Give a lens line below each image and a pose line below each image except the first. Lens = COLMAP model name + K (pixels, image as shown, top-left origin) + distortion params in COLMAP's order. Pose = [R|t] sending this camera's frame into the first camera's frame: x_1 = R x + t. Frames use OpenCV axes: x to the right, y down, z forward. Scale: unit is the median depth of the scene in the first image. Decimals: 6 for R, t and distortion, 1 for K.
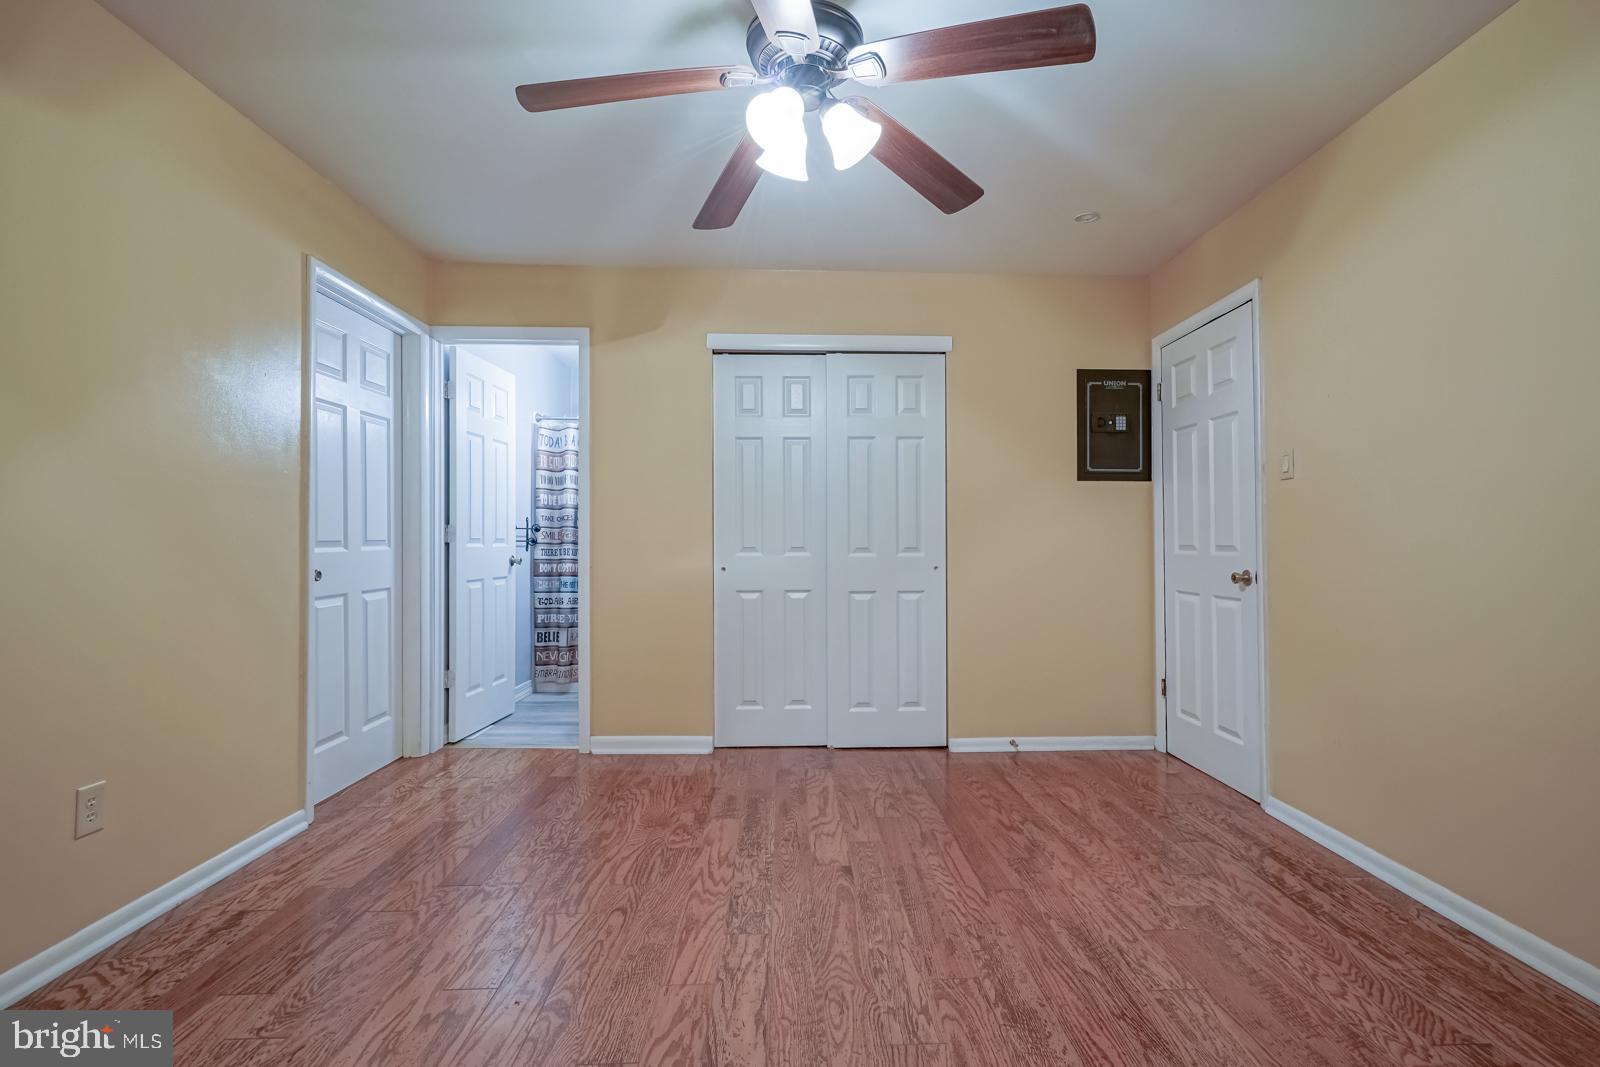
lens RADIAL K [[743.4, 0, 800.3], [0, 743.4, 528.6], [0, 0, 1]] dist [0.001233, 0.000466]
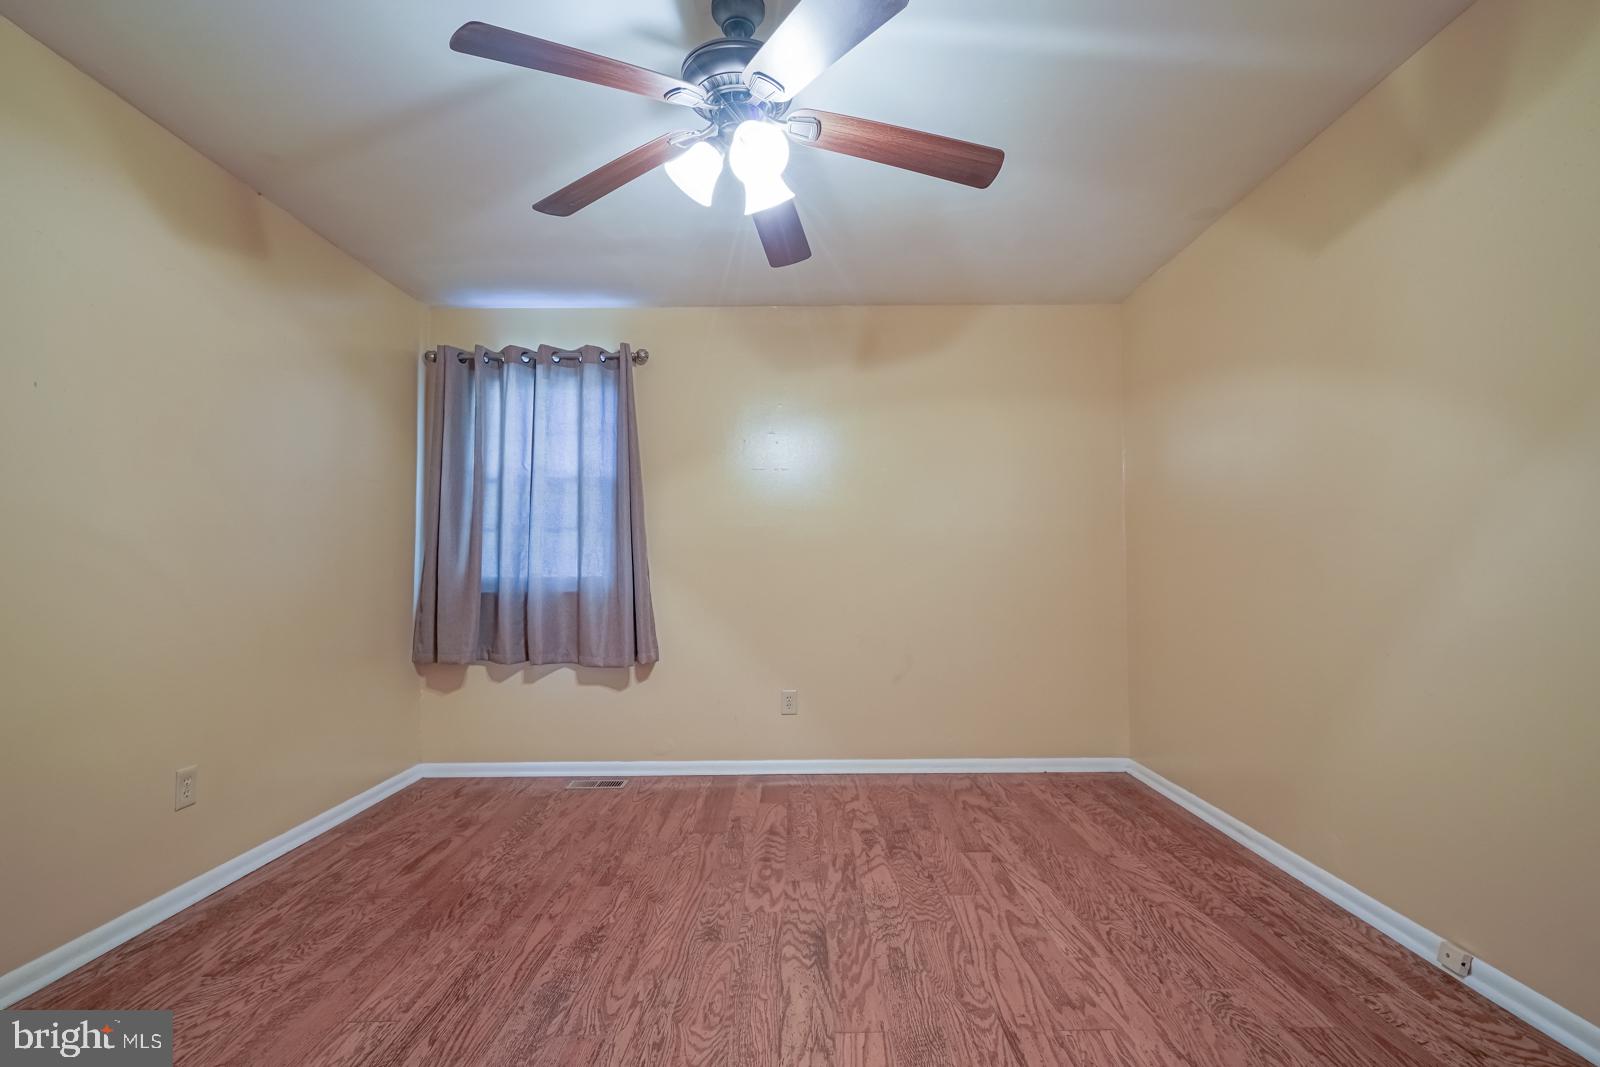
lens RADIAL K [[747.6, 0, 788.6], [0, 747.6, 524.0], [0, 0, 1]] dist [-0.001244, 0.001342]
pose [[-0.999453, 0.009753, 0.031586, -0.053801], [0.007189, 0.996745, -0.080296, 0.022130], [-0.032267, -0.080025, -0.996270, 1.168455]]
